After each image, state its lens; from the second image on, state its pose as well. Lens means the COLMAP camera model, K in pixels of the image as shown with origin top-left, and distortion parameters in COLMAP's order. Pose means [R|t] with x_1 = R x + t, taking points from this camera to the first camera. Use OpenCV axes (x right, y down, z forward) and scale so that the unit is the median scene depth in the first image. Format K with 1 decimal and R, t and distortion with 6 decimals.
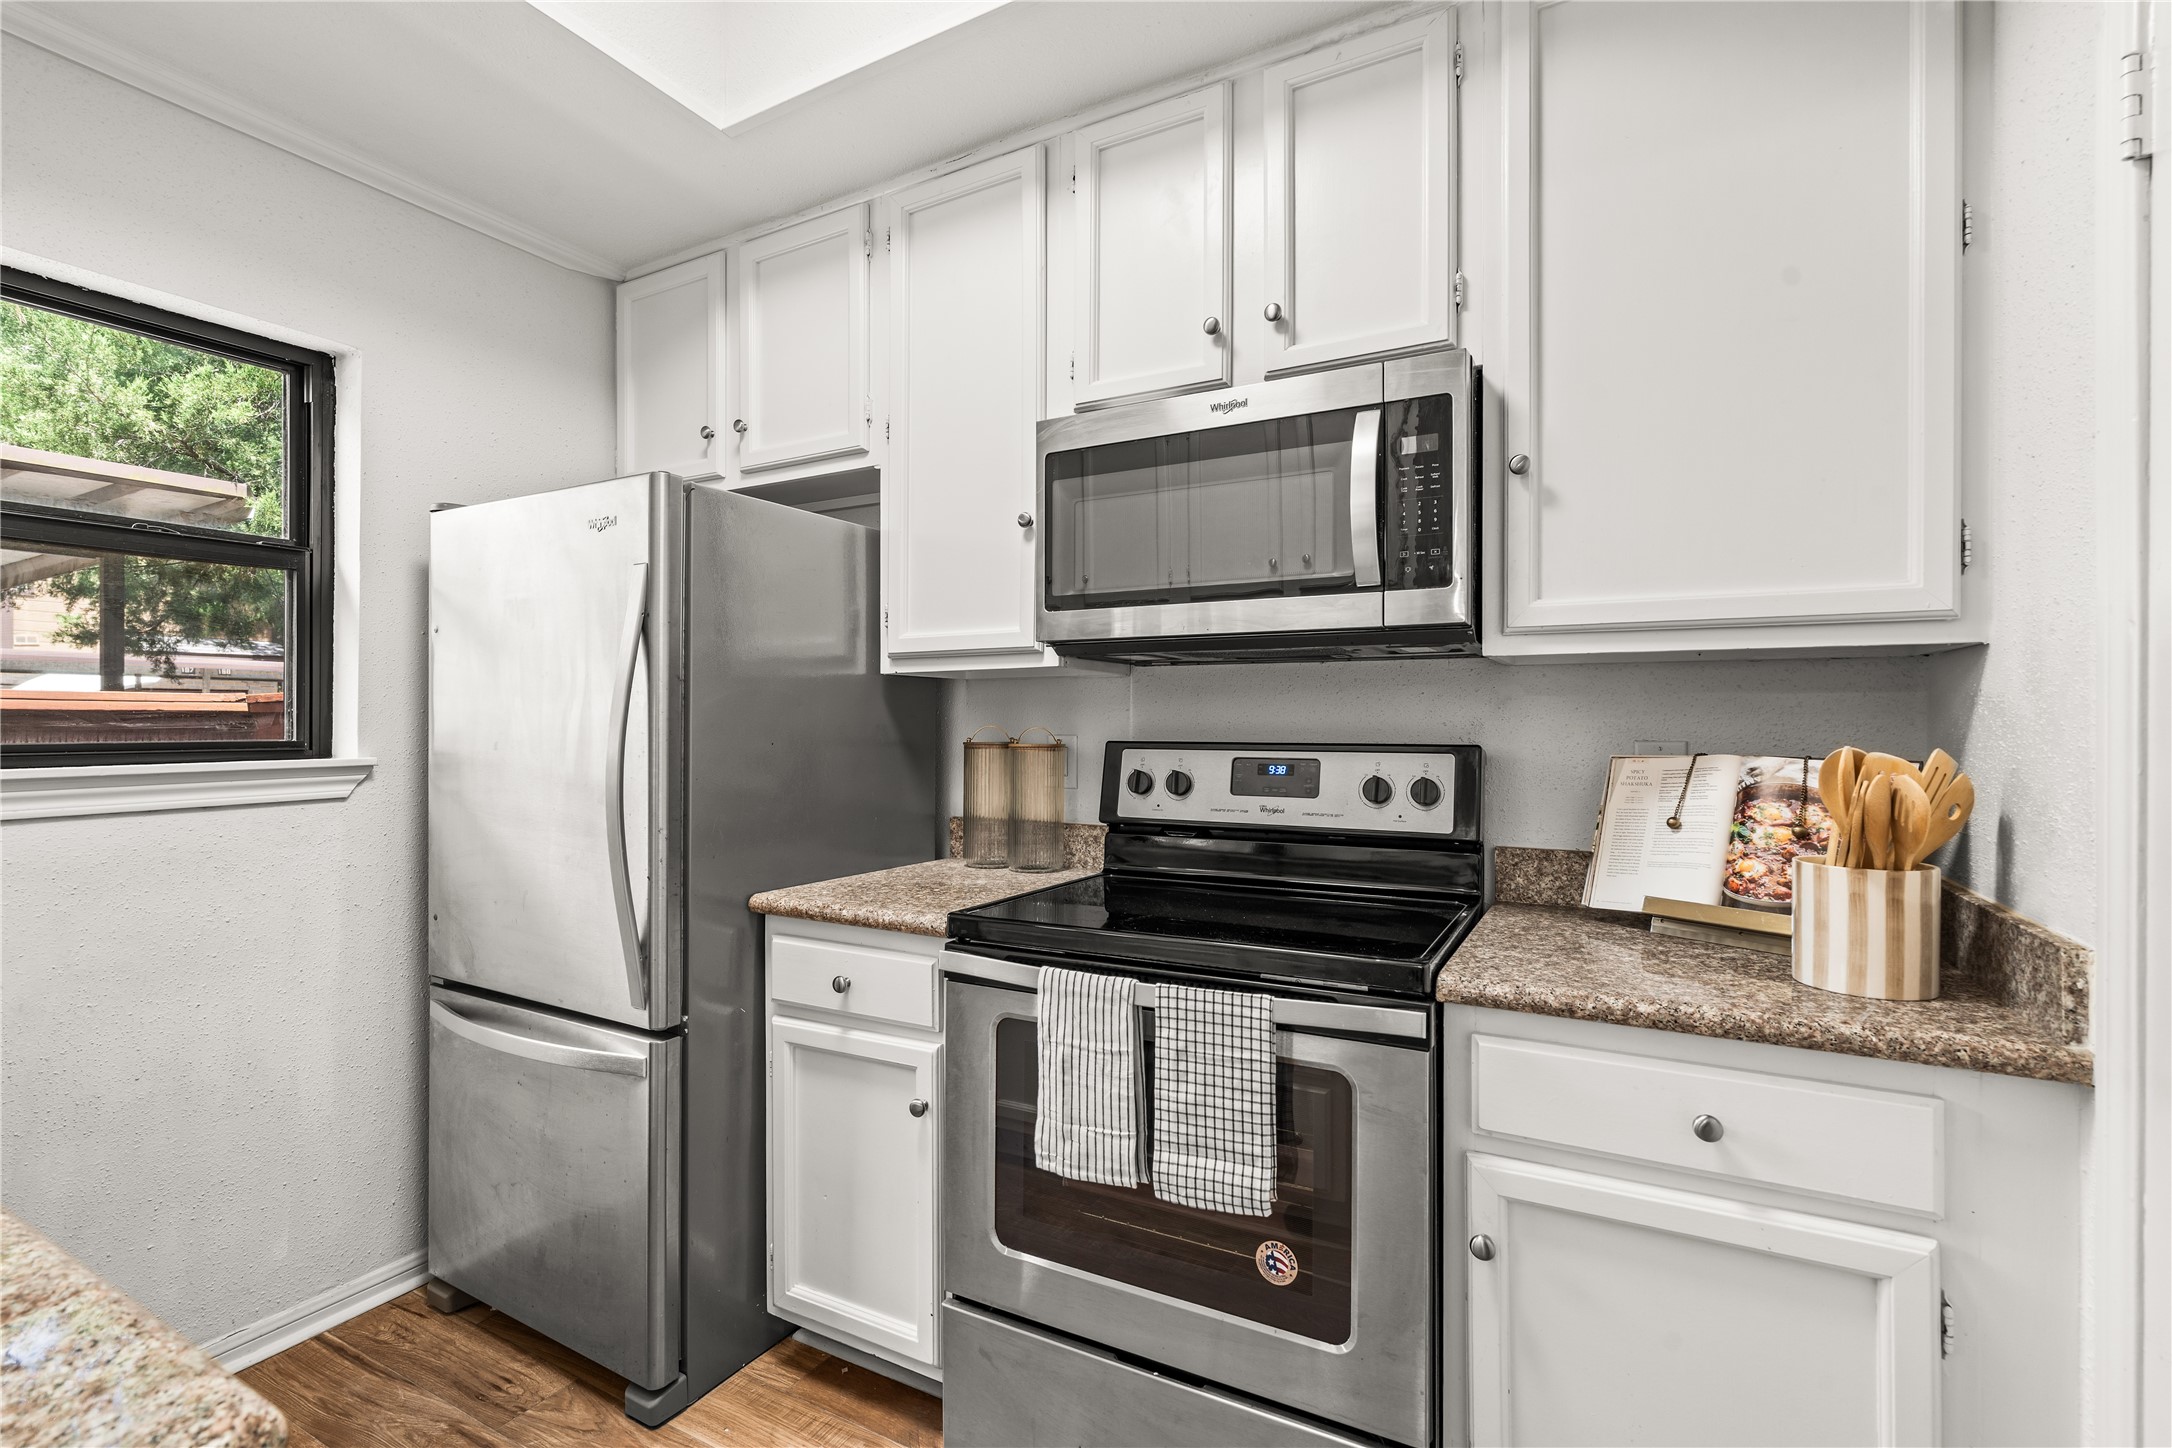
lens RADIAL K [[980.8, 0, 1093.6], [0, 980.8, 724.1], [0, 0, 1]] dist [-0.002884, 0.001609]
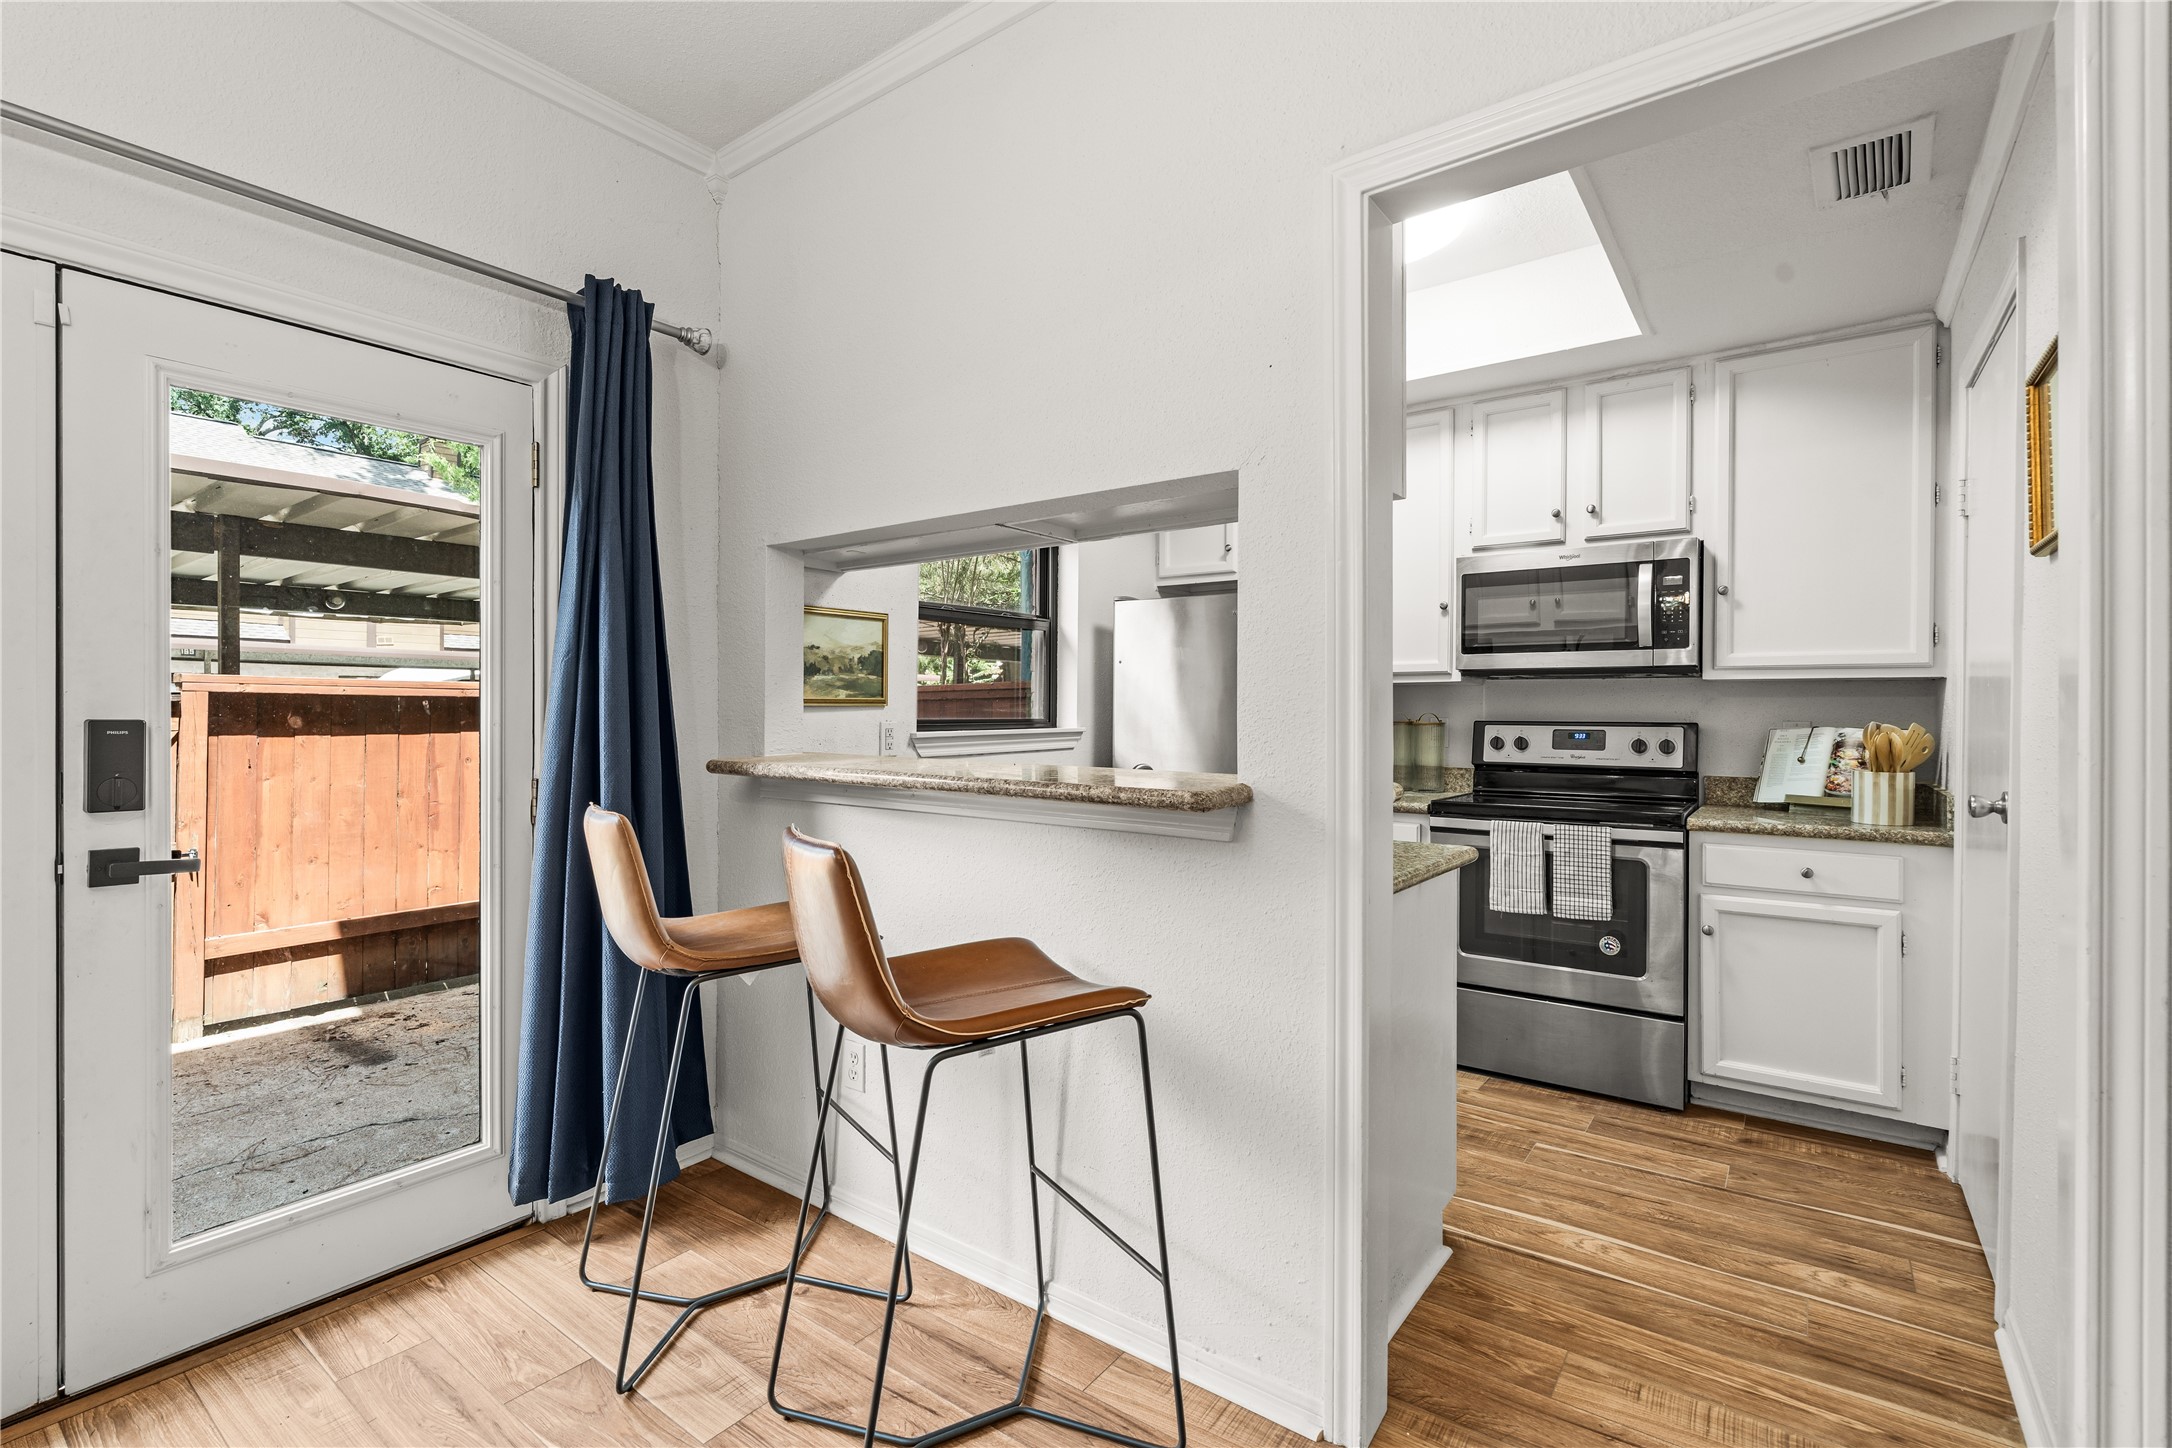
lens RADIAL K [[980.8, 0, 1093.9], [0, 980.8, 717.8], [0, 0, 1]] dist [-0.002884, 0.001609]
pose [[0.991699, 0.003160, -0.128541, -0.617136], [-0.002218, 0.999970, 0.007470, -0.000438], [0.128560, -0.007122, 0.991676, -1.229633]]
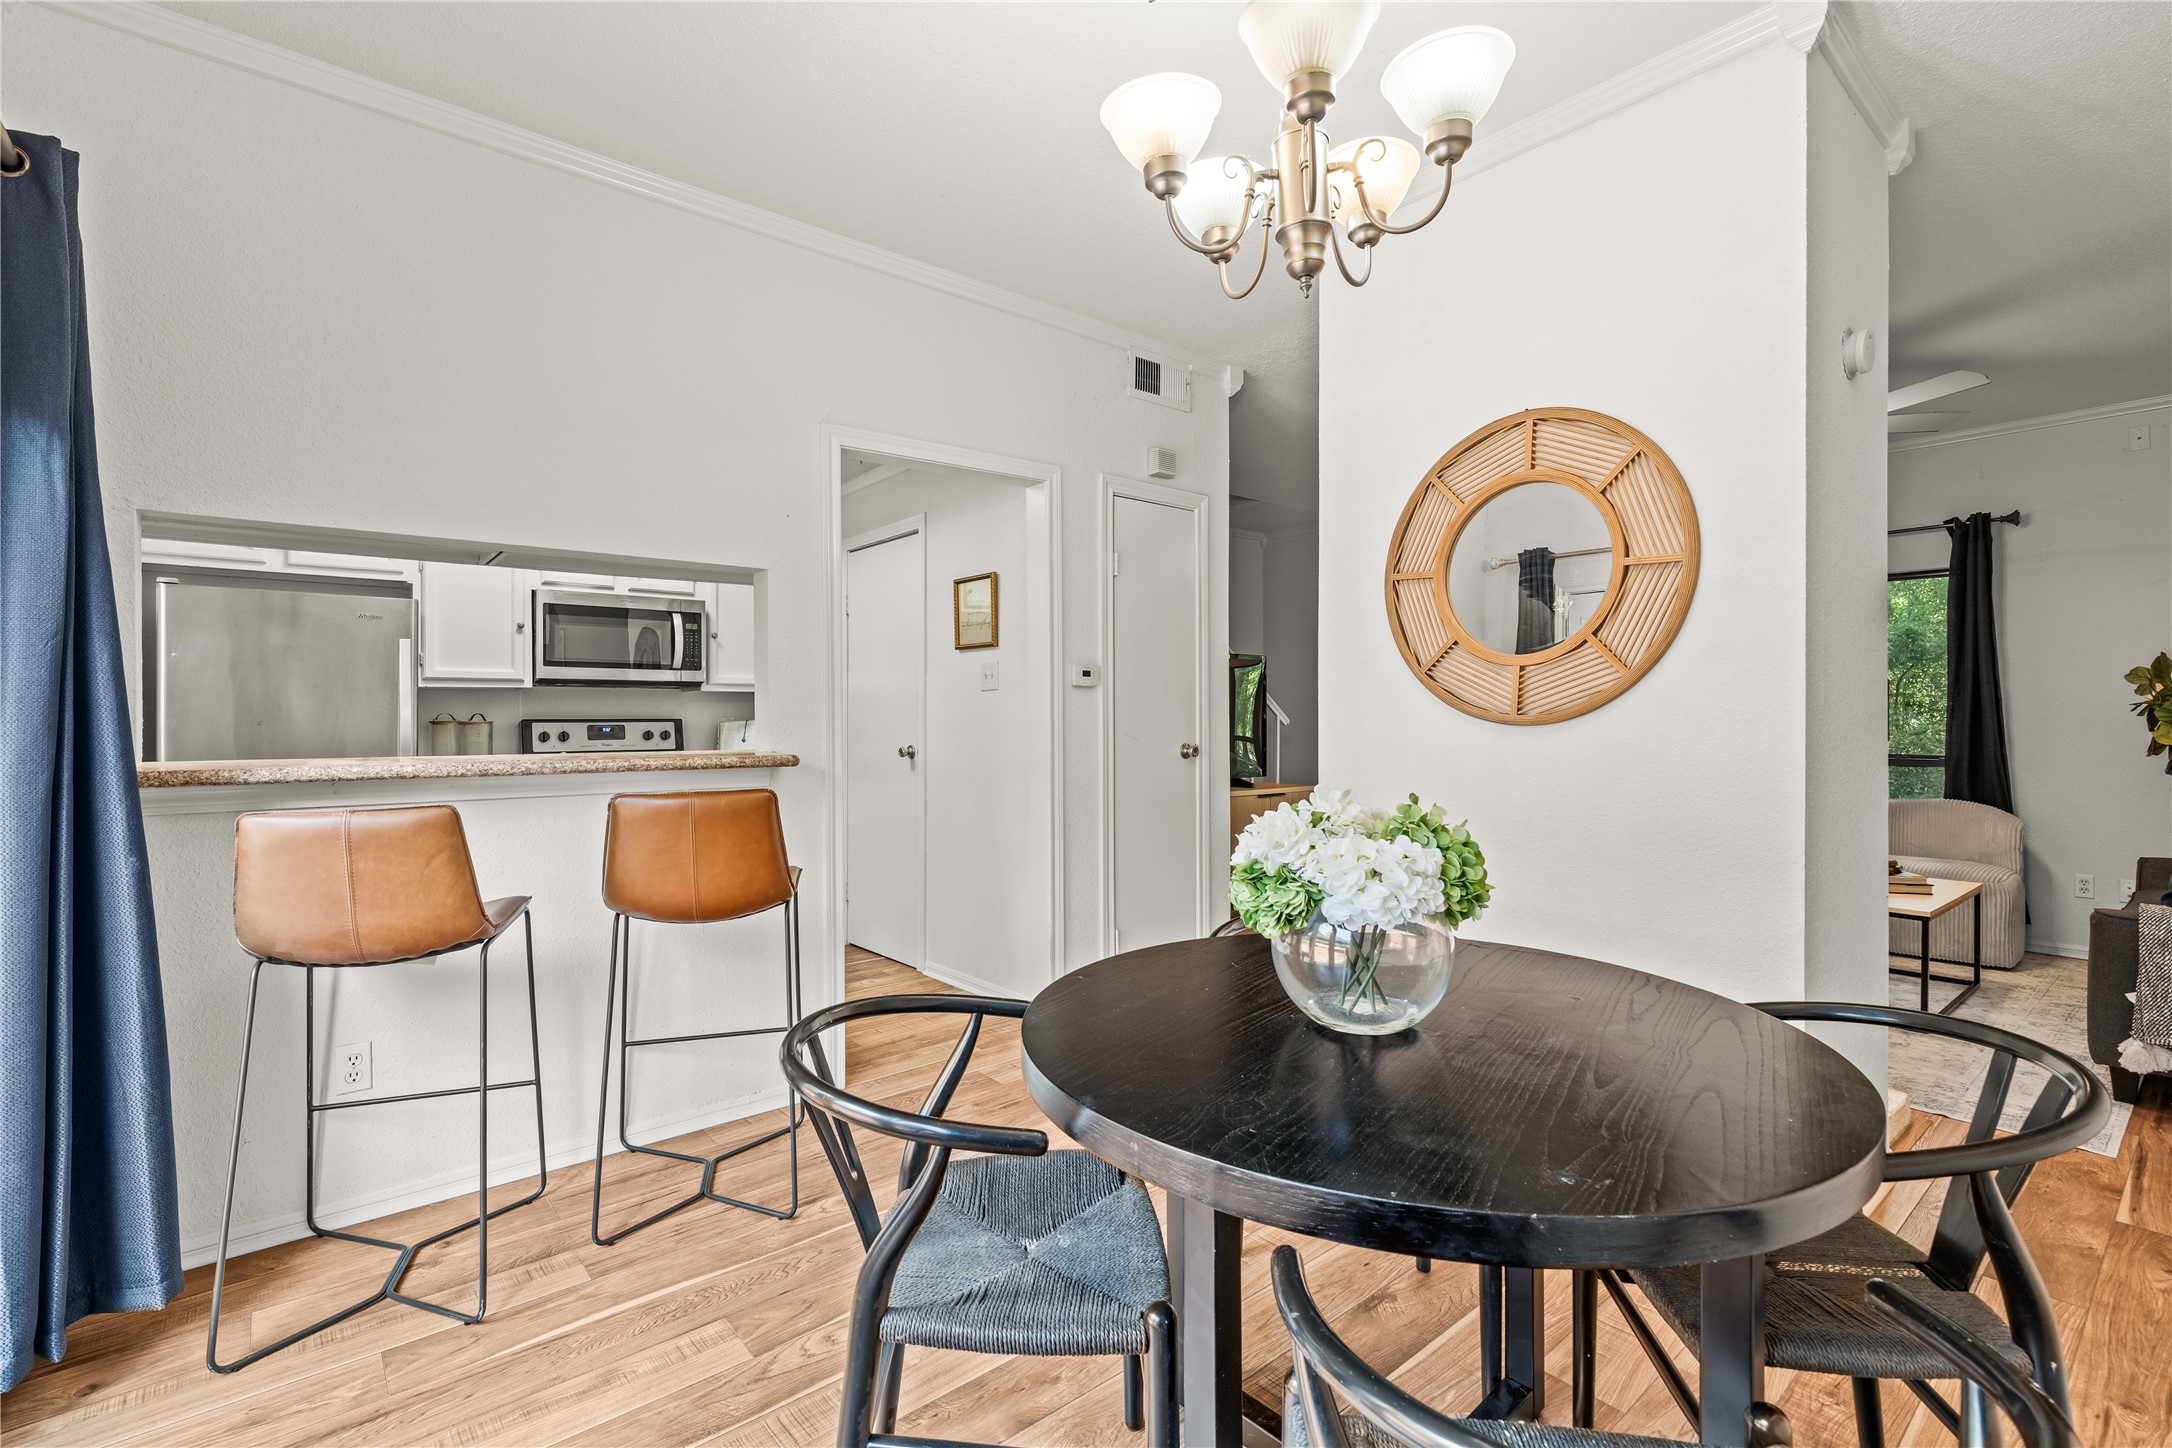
lens RADIAL K [[980.8, 0, 1085.3], [0, 980.8, 715.1], [0, 0, 1]] dist [-0.002884, 0.001609]
pose [[0.366424, -0.004529, 0.930437, -2.165406], [0.001240, 0.999990, 0.004379, -0.001221], [-0.930447, -0.000451, 0.366426, -1.382660]]
